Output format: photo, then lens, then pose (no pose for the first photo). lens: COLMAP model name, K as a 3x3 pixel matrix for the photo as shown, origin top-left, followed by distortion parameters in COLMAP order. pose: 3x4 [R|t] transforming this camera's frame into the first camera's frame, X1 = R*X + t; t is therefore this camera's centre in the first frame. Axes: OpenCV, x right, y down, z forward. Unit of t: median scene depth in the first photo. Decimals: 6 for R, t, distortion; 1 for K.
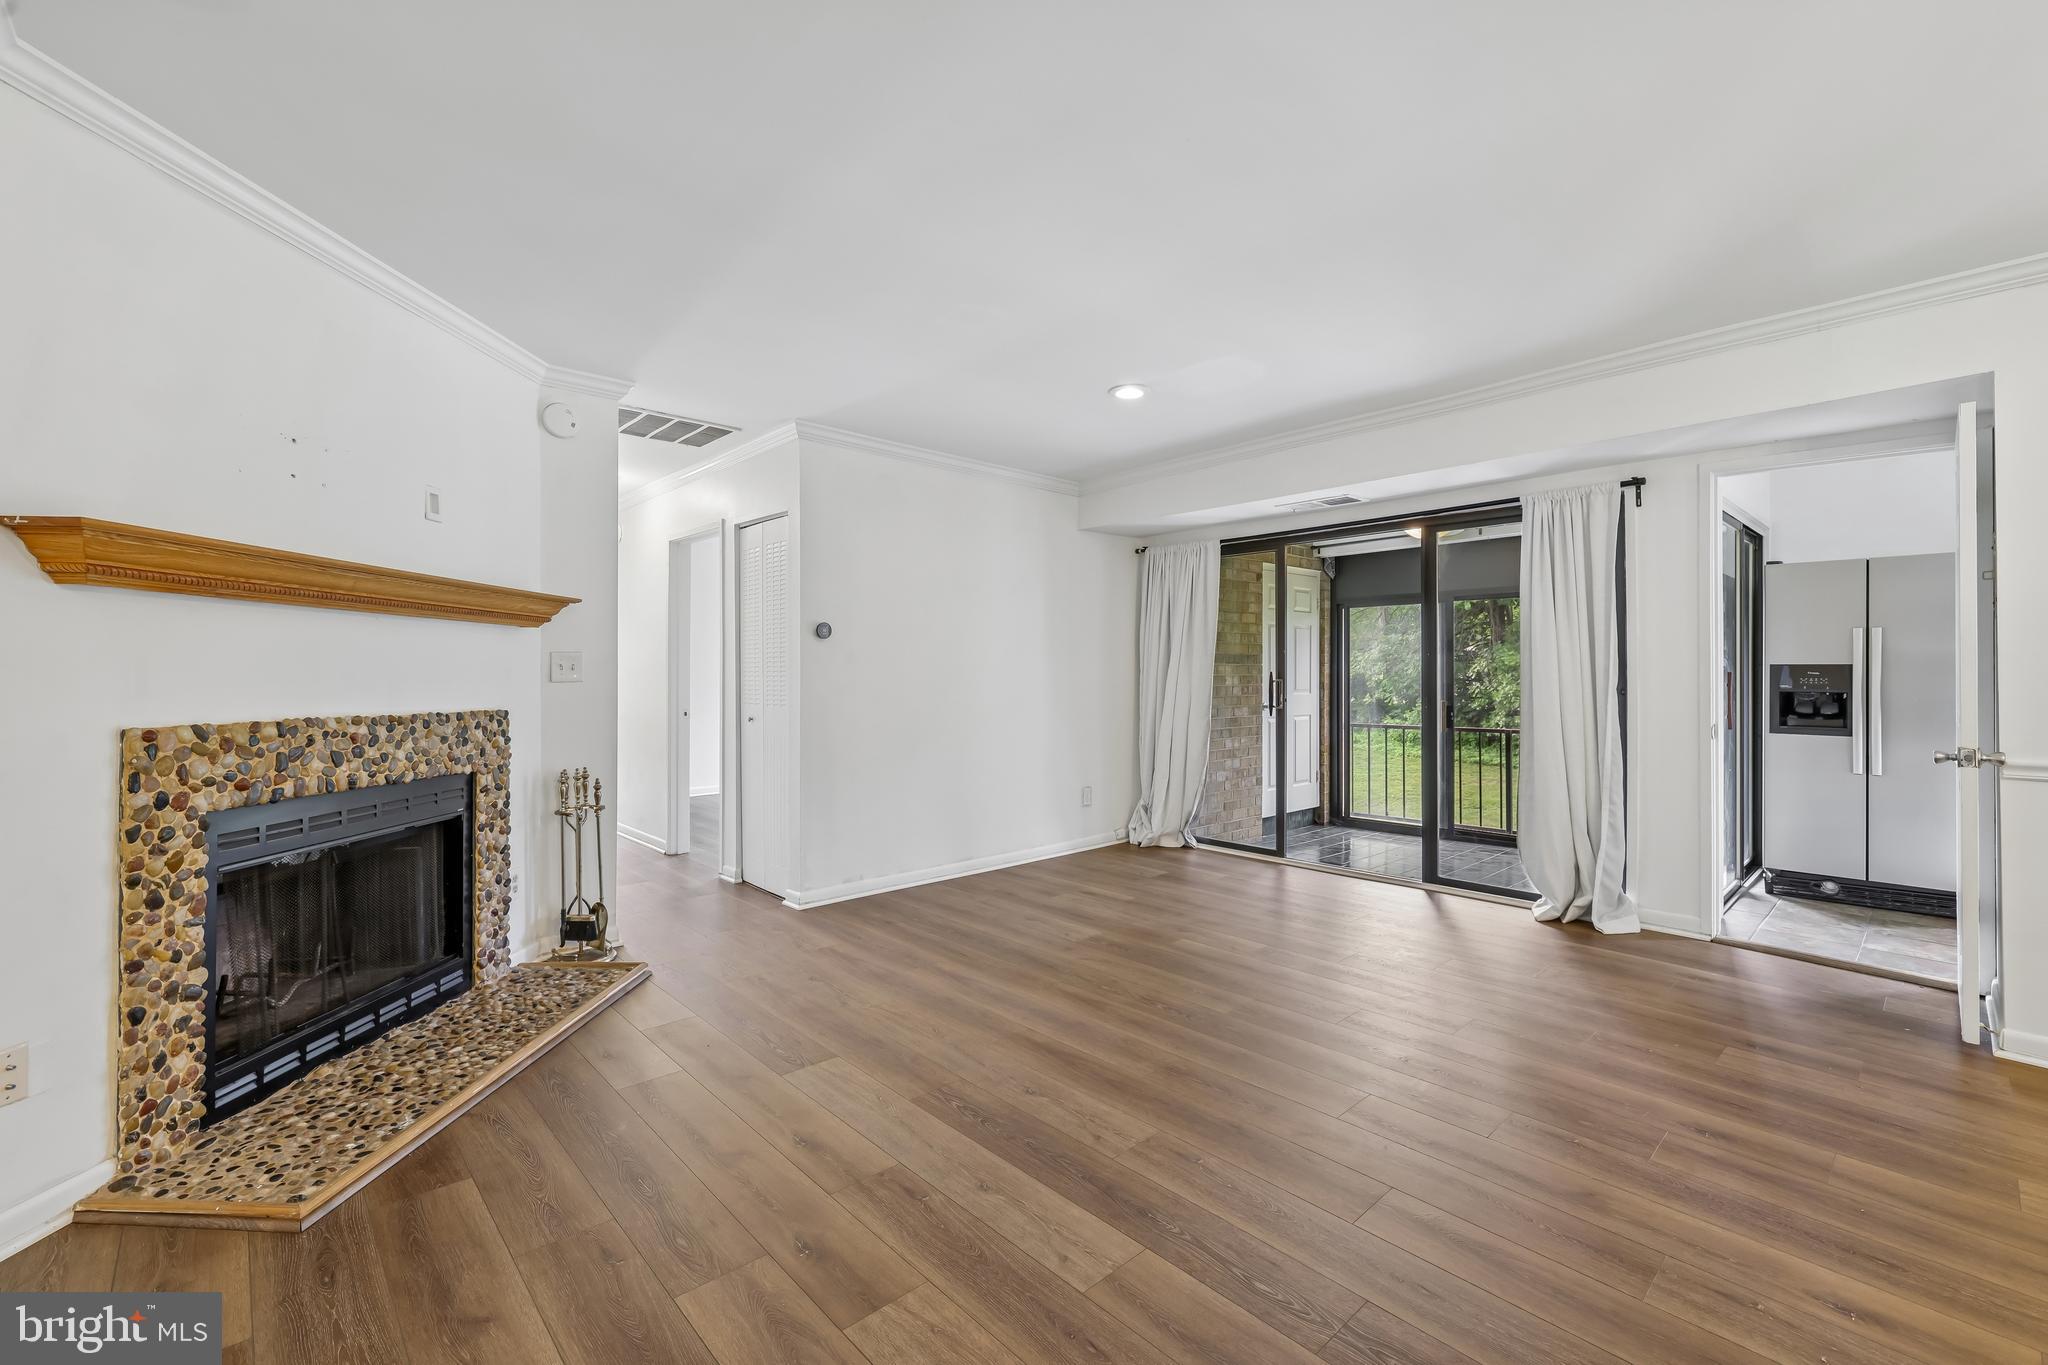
lens RADIAL K [[867.0, 0, 1016.7], [0, 867.0, 679.5], [0, 0, 1]] dist [-0.002007, 0.001268]
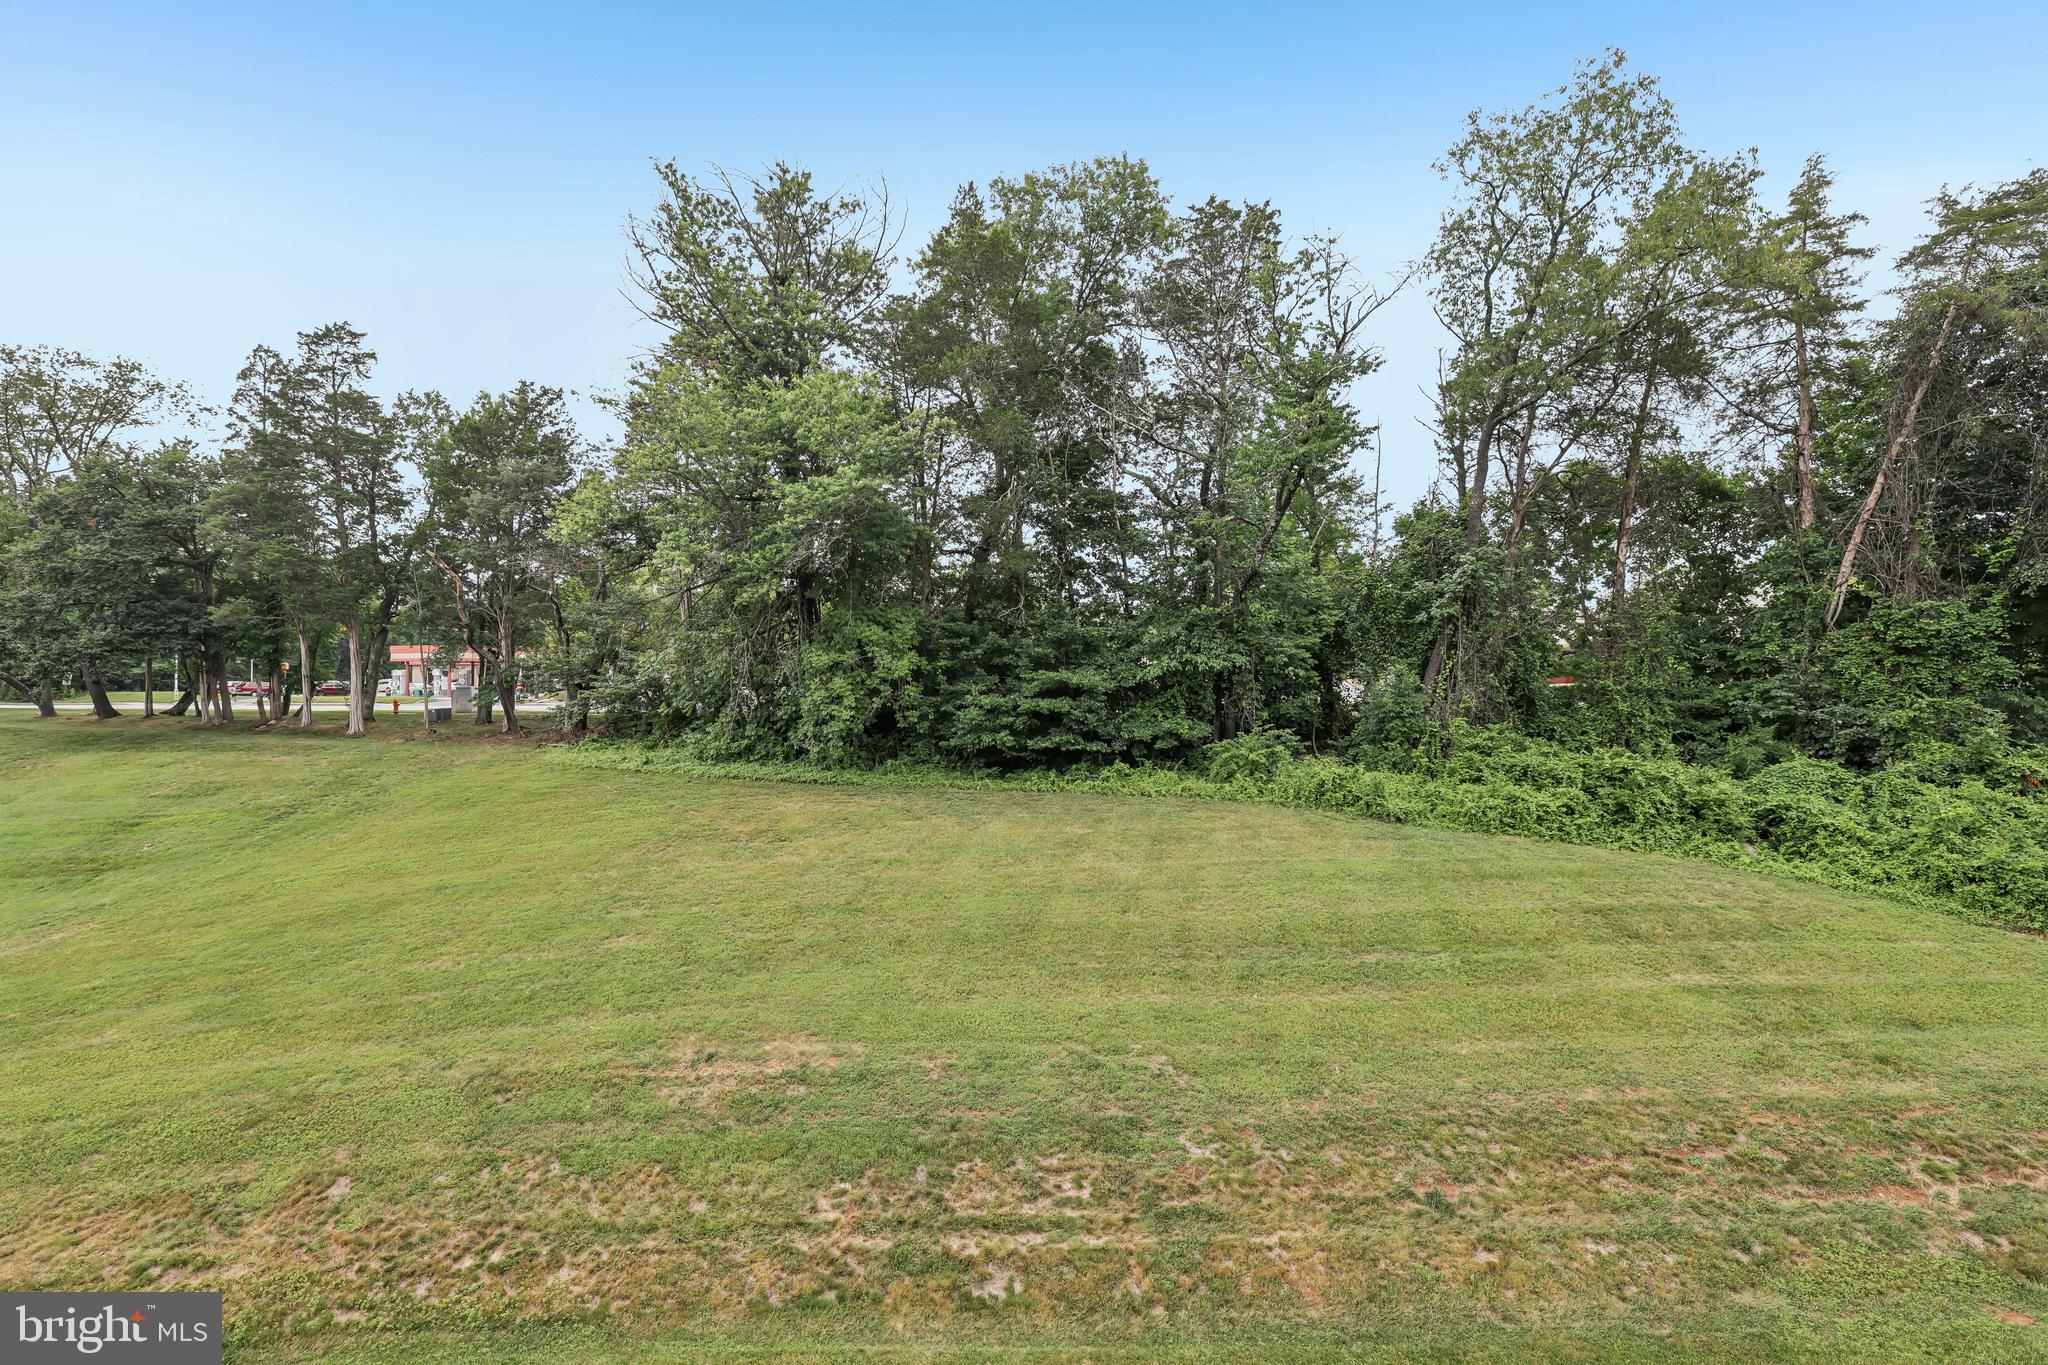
lens RADIAL K [[867.0, 0, 1014.6], [0, 867.0, 661.7], [0, 0, 1]] dist [-0.002007, 0.001268]
pose [[0.736183, 0.012074, 0.676675, 1.171347], [0.004174, 0.999741, -0.022379, -0.012605], [-0.676770, 0.019299, 0.735941, 2.101960]]
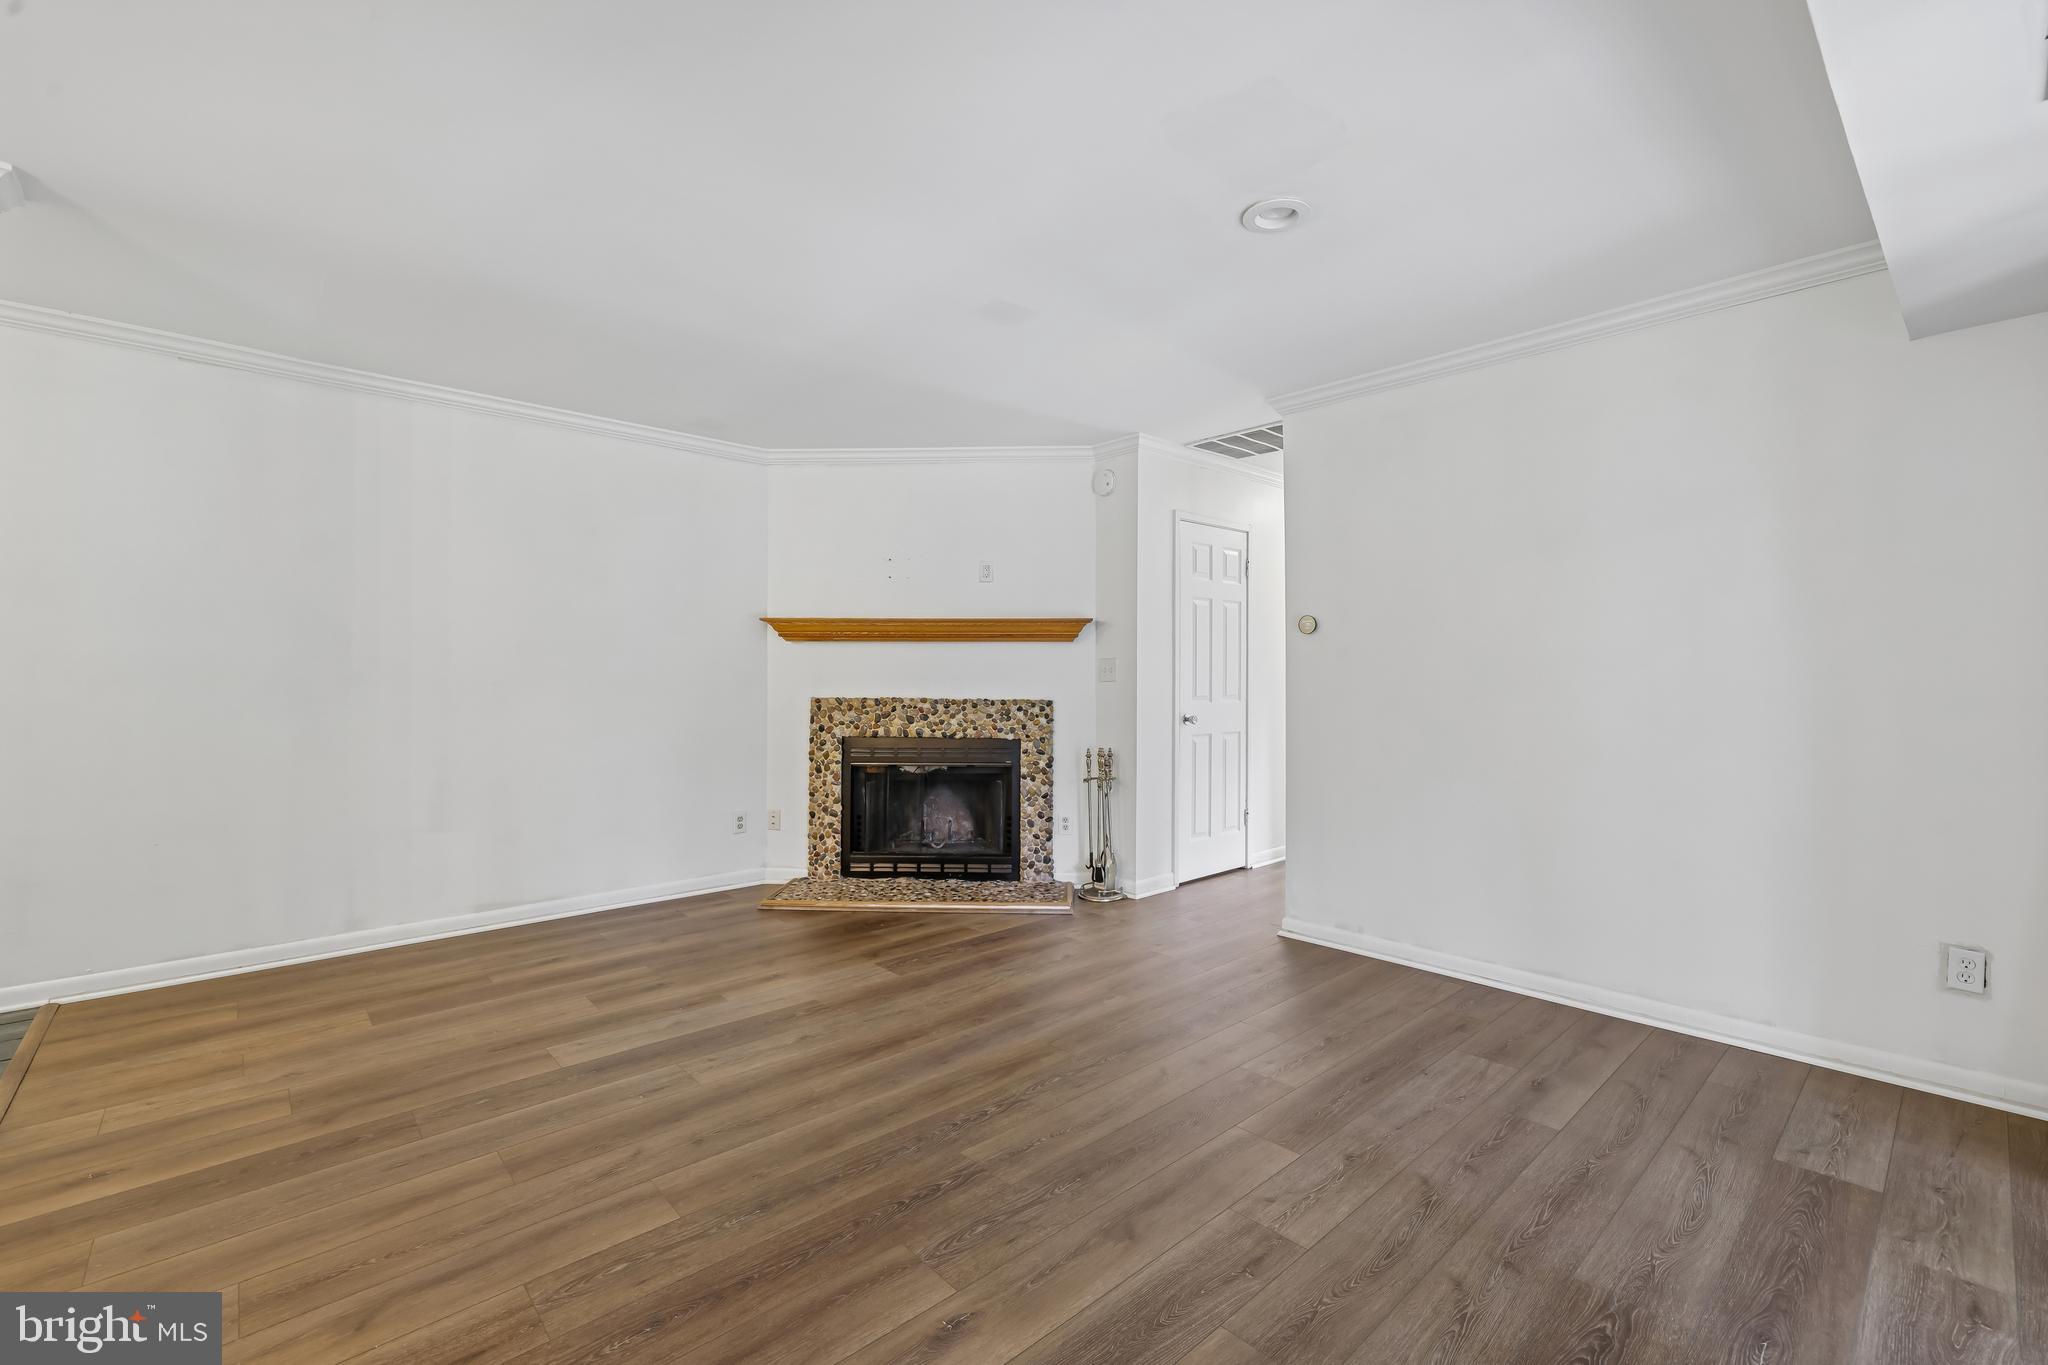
lens RADIAL K [[867.0, 0, 1023.3], [0, 867.0, 667.0], [0, 0, 1]] dist [-0.002007, 0.001268]
pose [[-0.007674, -0.012142, -0.999897, 0.896639], [-0.004232, 0.999918, -0.012109, -0.002890], [0.999962, 0.004138, -0.007725, 0.996247]]
